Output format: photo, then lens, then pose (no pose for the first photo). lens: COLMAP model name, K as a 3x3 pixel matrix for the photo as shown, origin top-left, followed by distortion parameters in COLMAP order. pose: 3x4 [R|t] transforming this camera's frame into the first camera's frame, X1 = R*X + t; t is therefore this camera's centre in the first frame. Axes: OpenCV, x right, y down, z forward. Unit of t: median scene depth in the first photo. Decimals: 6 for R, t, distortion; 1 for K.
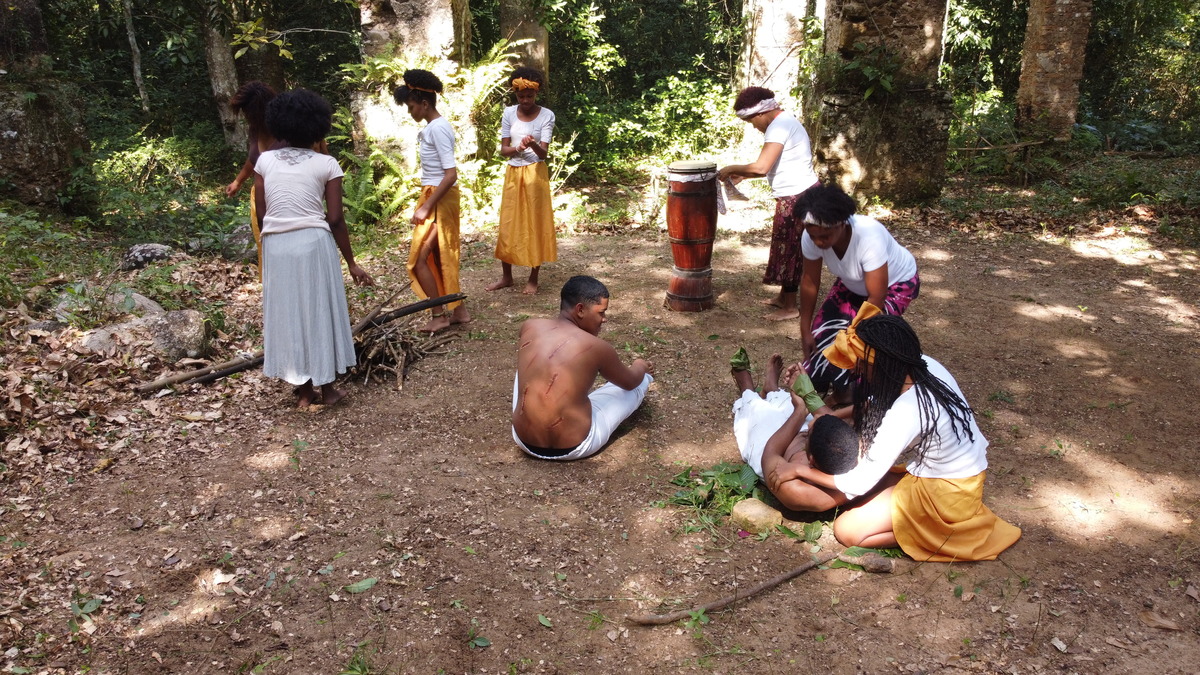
lens RADIAL K [[906.3, 0, 590.9], [0, 906.3, 335.4], [0, 0, 1]] dist [-0.005130, -0.005407]
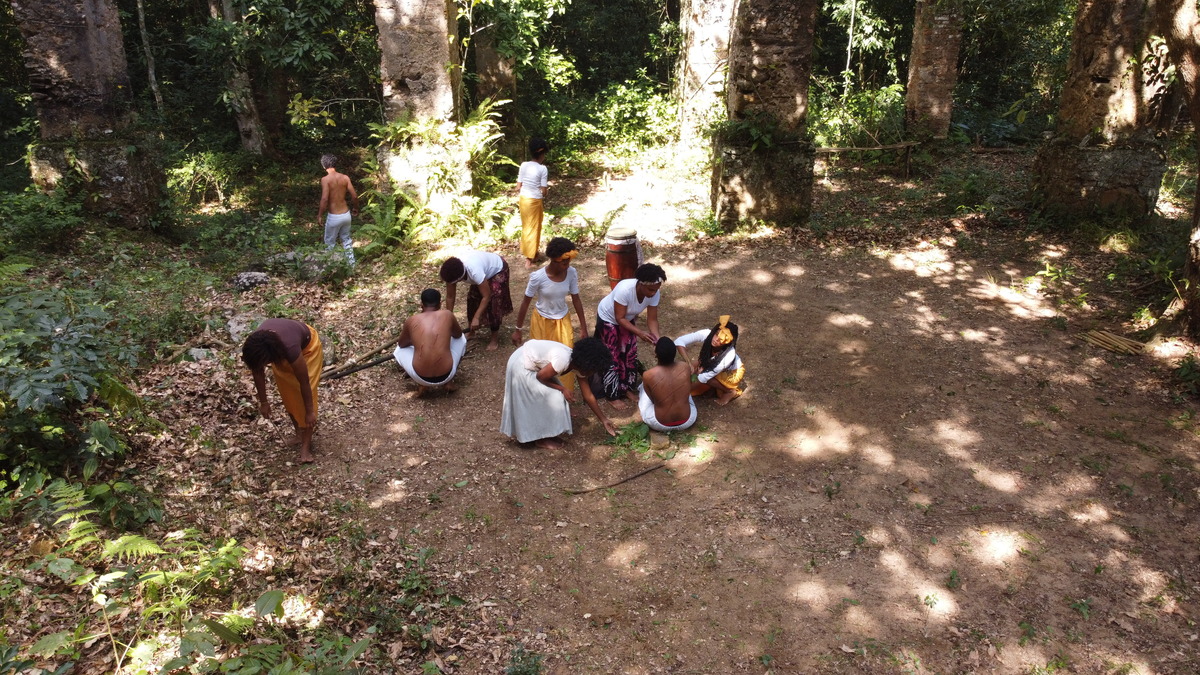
lens RADIAL K [[906.3, 0, 591.5], [0, 906.3, 337.5], [0, 0, 1]] dist [-0.005130, -0.005407]
pose [[0.998936, -0.018907, 0.042071, -0.008922], [0.015925, 0.997411, 0.070124, -0.085077], [-0.043288, -0.069380, 0.996651, -0.441228]]
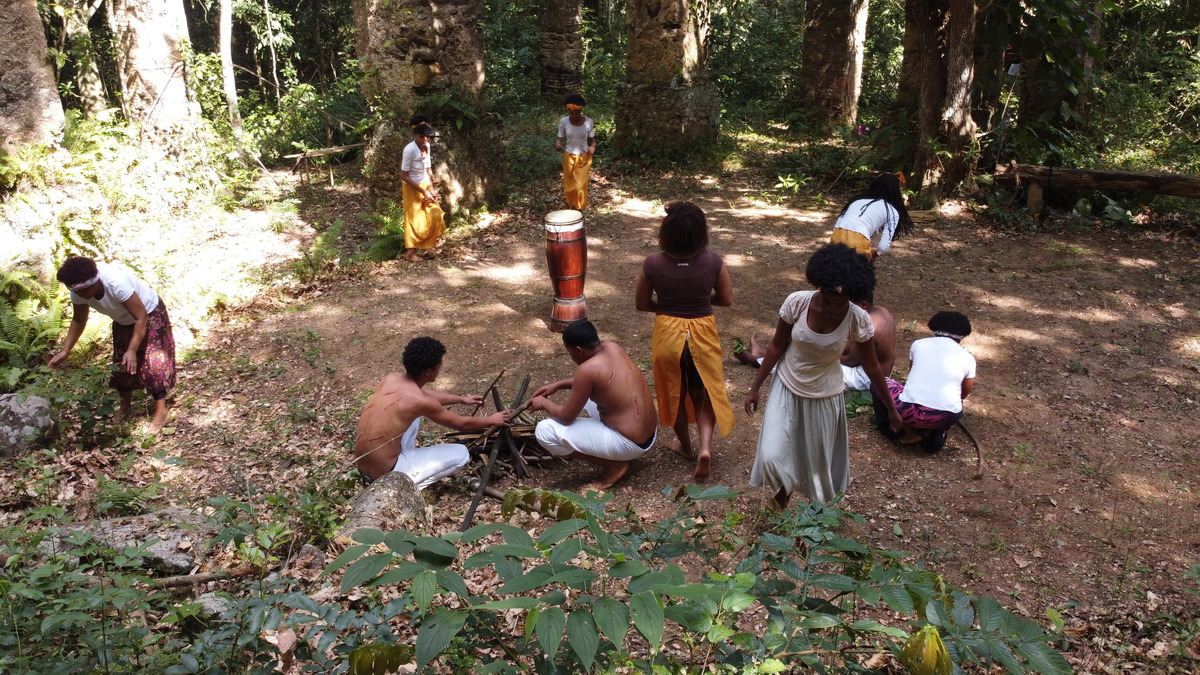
lens RADIAL K [[906.3, 0, 596.9], [0, 906.3, 334.5], [0, 0, 1]] dist [-0.005130, -0.005407]
pose [[0.605962, -0.300725, 0.736461, -0.602670], [0.274025, 0.948039, 0.161652, -0.164121], [-0.746807, 0.103854, 0.656882, 0.125281]]
